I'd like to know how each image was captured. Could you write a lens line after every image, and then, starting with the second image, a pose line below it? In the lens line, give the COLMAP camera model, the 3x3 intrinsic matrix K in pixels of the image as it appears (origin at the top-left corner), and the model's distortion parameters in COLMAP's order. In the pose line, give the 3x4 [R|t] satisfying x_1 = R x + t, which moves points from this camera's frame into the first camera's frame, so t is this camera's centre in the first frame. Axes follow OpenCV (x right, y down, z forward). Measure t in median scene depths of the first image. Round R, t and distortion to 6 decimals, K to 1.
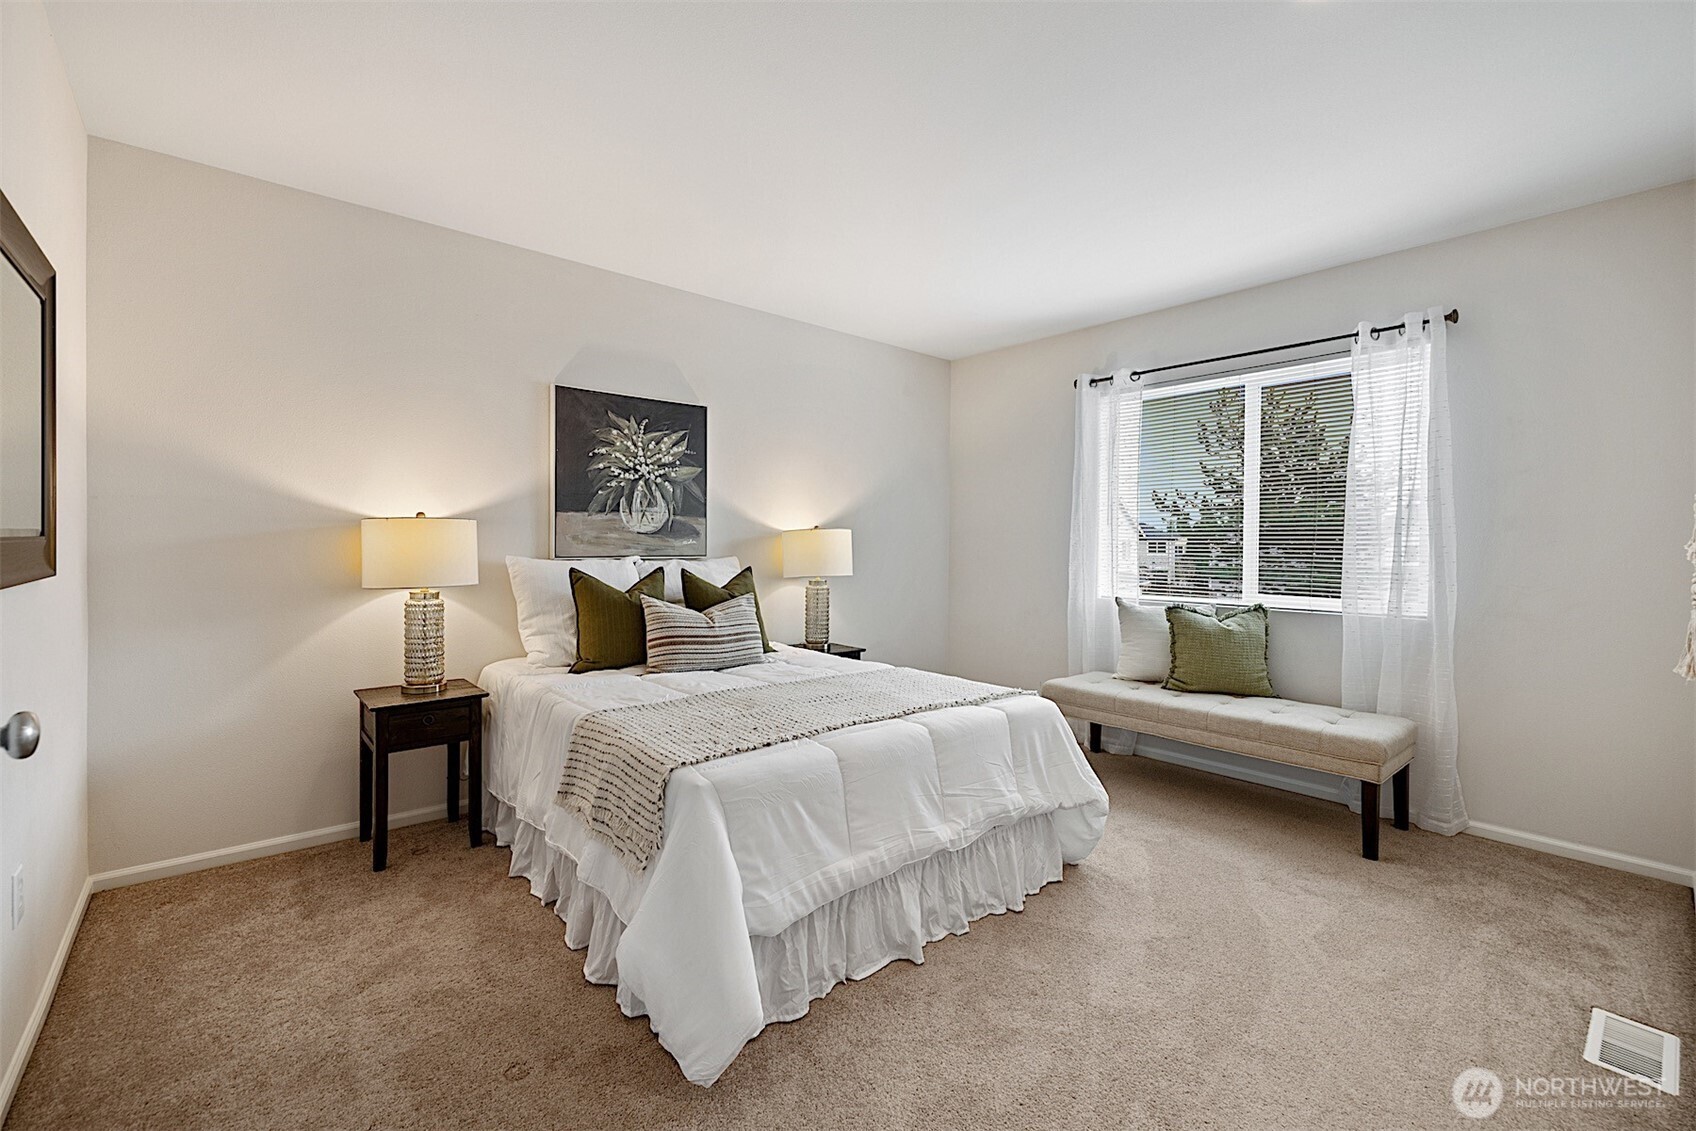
lens RADIAL K [[722.3, 0, 840.2], [0, 722.3, 531.8], [0, 0, 1]] dist [0.000262, 0.000242]
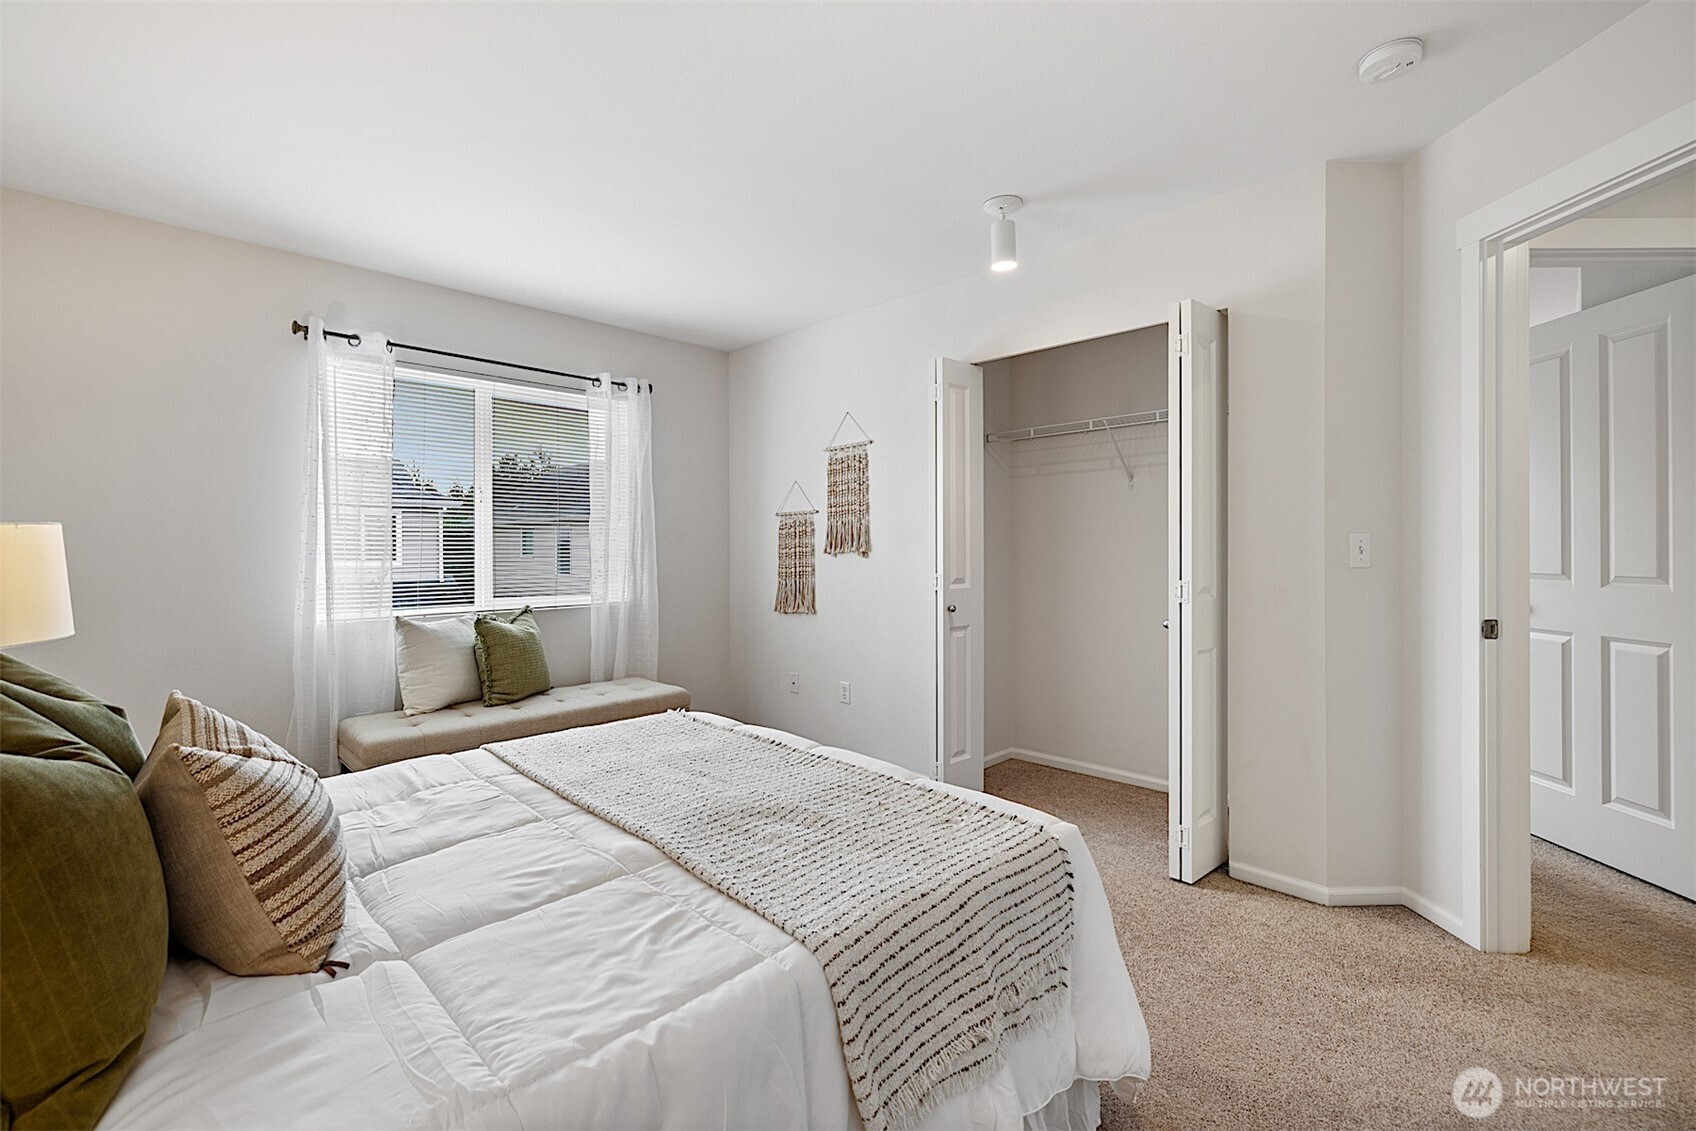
lens RADIAL K [[722.3, 0, 840.2], [0, 722.3, 531.8], [0, 0, 1]] dist [0.000262, 0.000242]
pose [[-0.109230, 0.006179, 0.993997, -1.110489], [-0.008760, 0.999936, -0.007178, -0.012438], [-0.993978, -0.009491, -0.109169, 1.403803]]
